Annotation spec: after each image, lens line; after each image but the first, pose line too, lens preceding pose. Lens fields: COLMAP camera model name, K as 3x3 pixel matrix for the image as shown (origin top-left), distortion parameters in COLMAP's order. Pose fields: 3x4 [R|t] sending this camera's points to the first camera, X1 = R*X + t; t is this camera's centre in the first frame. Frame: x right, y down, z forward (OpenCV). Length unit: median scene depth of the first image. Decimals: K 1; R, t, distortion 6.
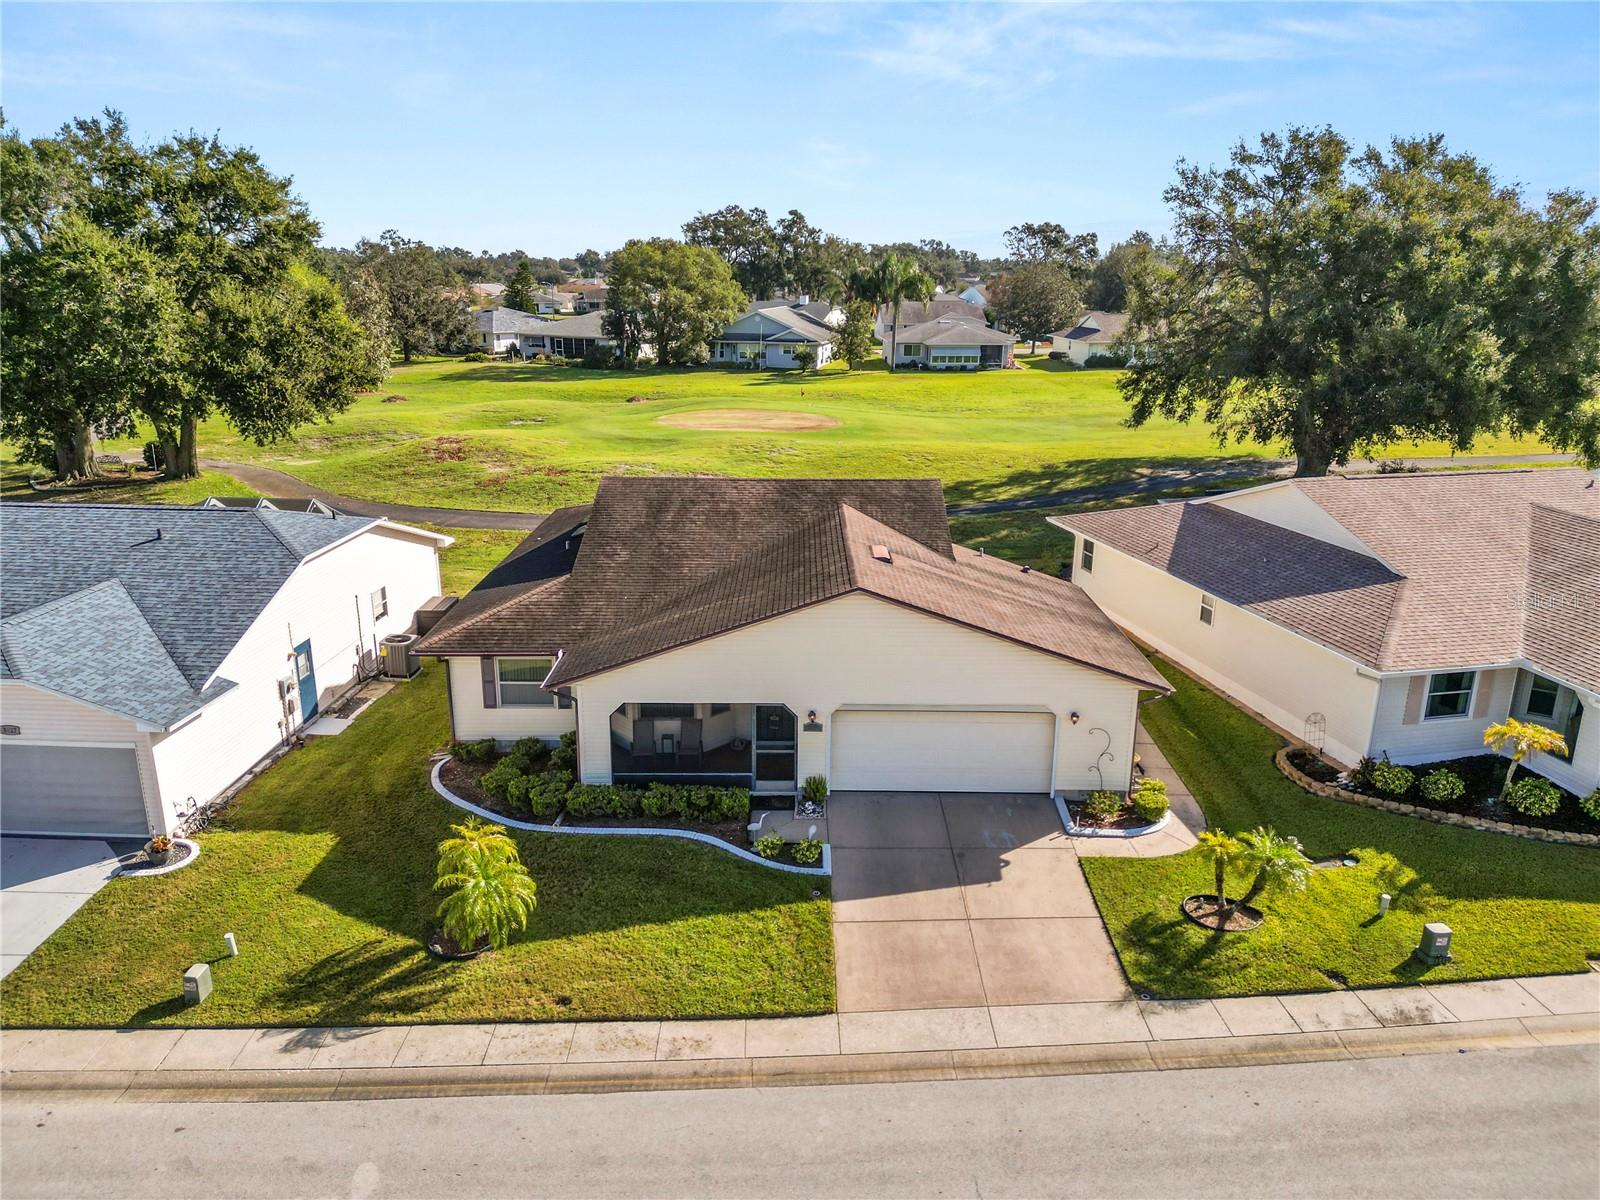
lens RADIAL K [[1116.9, 0, 799.7], [0, 1116.9, 598.0], [0, 0, 1]] dist [0.069229, -0.063132]
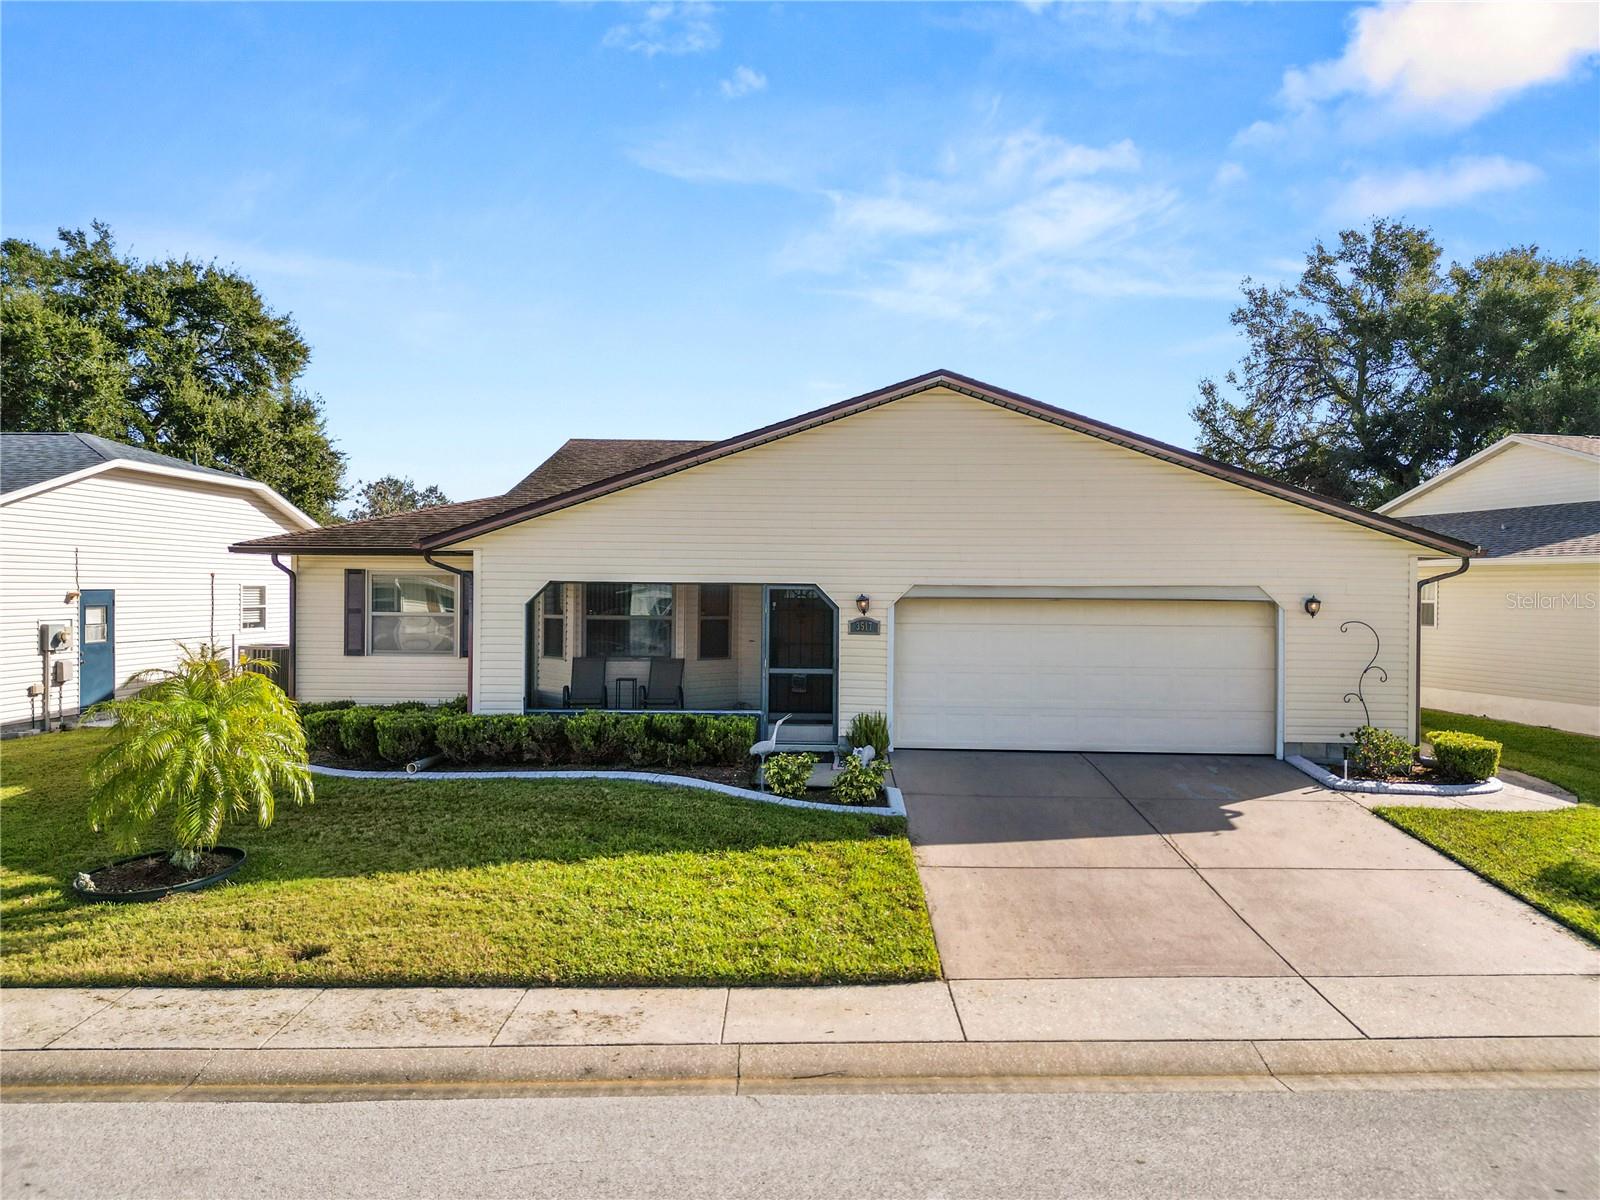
lens RADIAL K [[1116.9, 0, 799.1], [0, 1116.9, 594.1], [0, 0, 1]] dist [0.069229, -0.063132]
pose [[0.999733, 0.002767, -0.022924, -0.009326], [-0.009007, 0.960880, -0.276820, 0.262498], [0.021261, 0.276953, 0.960648, 0.418161]]
